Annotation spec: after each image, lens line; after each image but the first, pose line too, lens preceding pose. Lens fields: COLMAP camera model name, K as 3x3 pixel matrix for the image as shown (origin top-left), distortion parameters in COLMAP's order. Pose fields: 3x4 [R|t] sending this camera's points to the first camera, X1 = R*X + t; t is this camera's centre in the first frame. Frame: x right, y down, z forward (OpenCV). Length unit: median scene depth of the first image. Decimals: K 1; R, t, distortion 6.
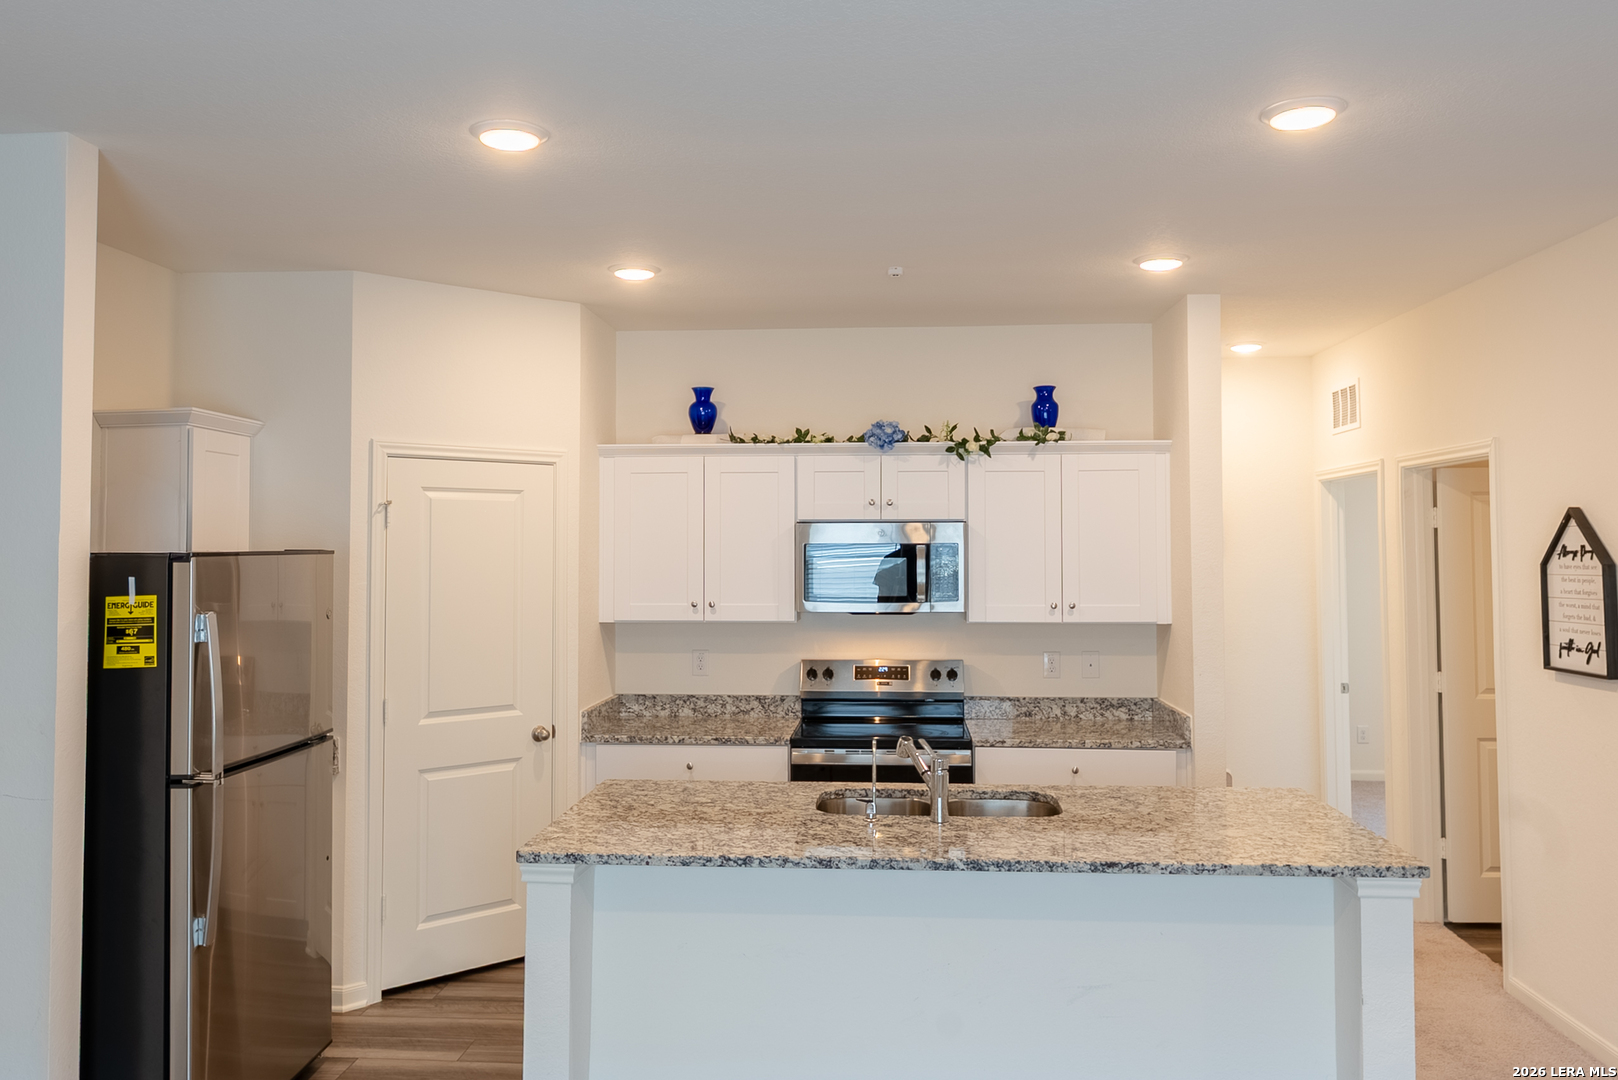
lens RADIAL K [[1204.4, 0, 825.6], [0, 1204.4, 513.4], [0, 0, 1]] dist [-0.000893, 0.000279]
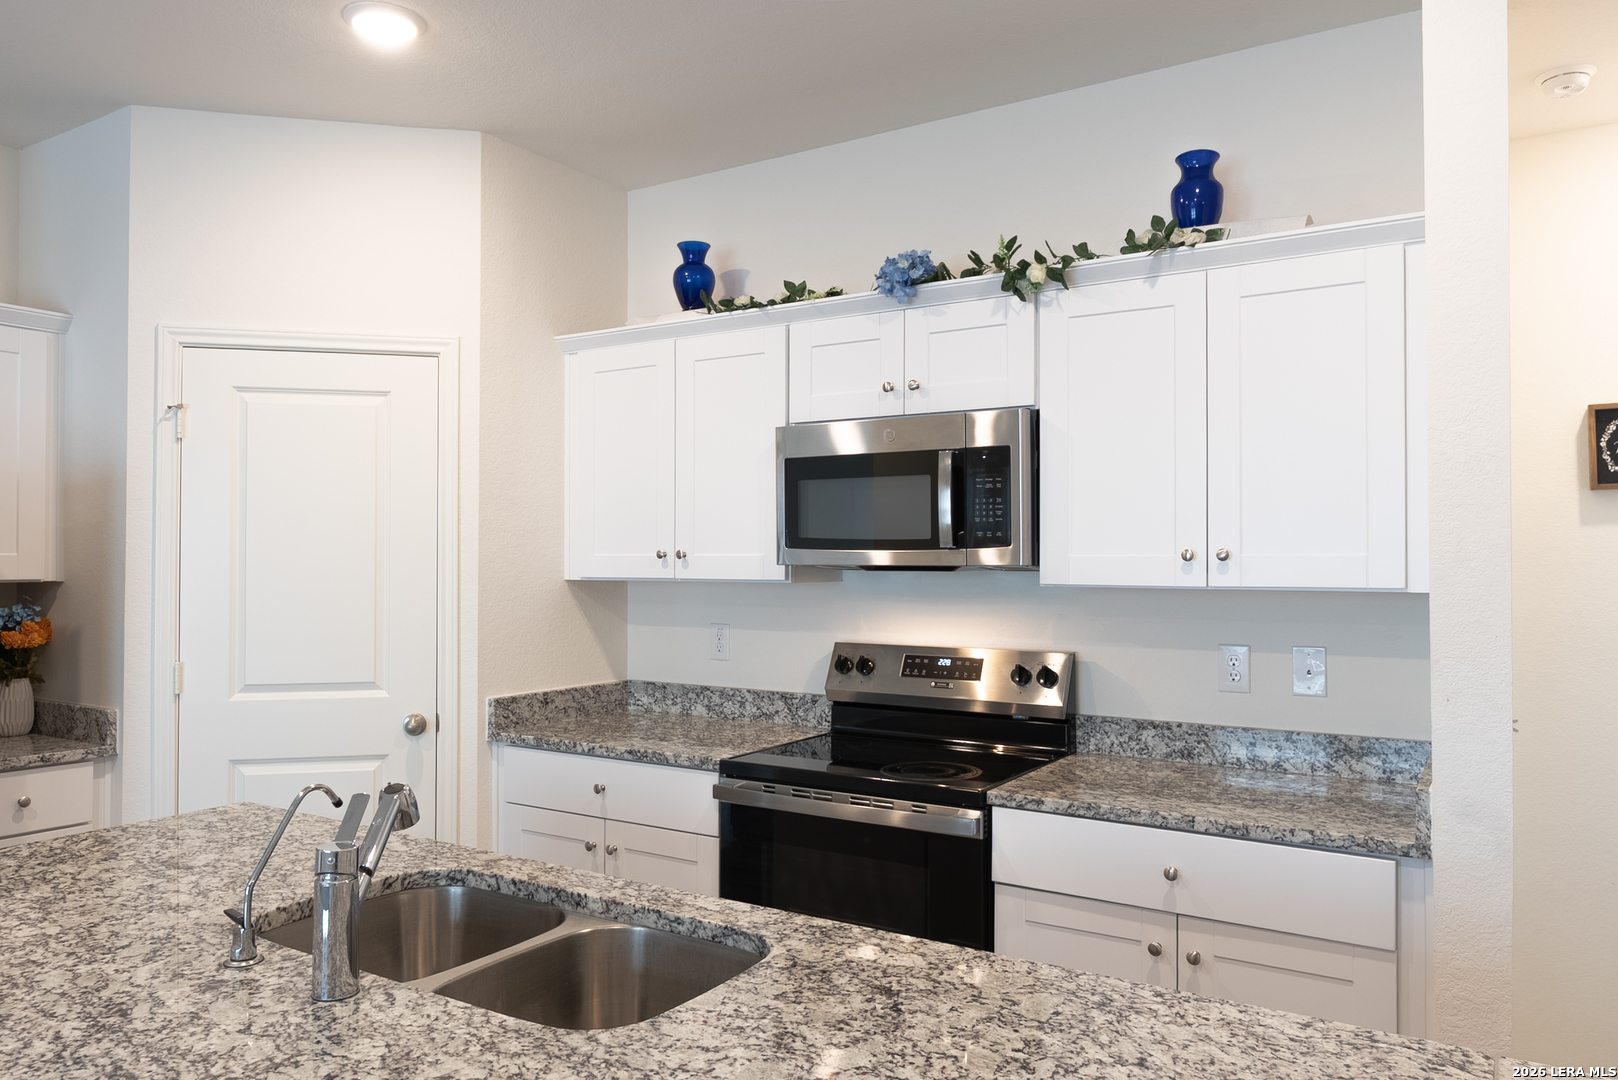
lens RADIAL K [[1135.0, 0, 817.1], [0, 1135.0, 541.3], [0, 0, 1]] dist [-0.004315, 0.002672]
pose [[0.878042, -0.005279, -0.478554, 0.297466], [0.013590, 0.999811, 0.013906, 0.064102], [0.478391, -0.018714, 0.877948, 0.502373]]
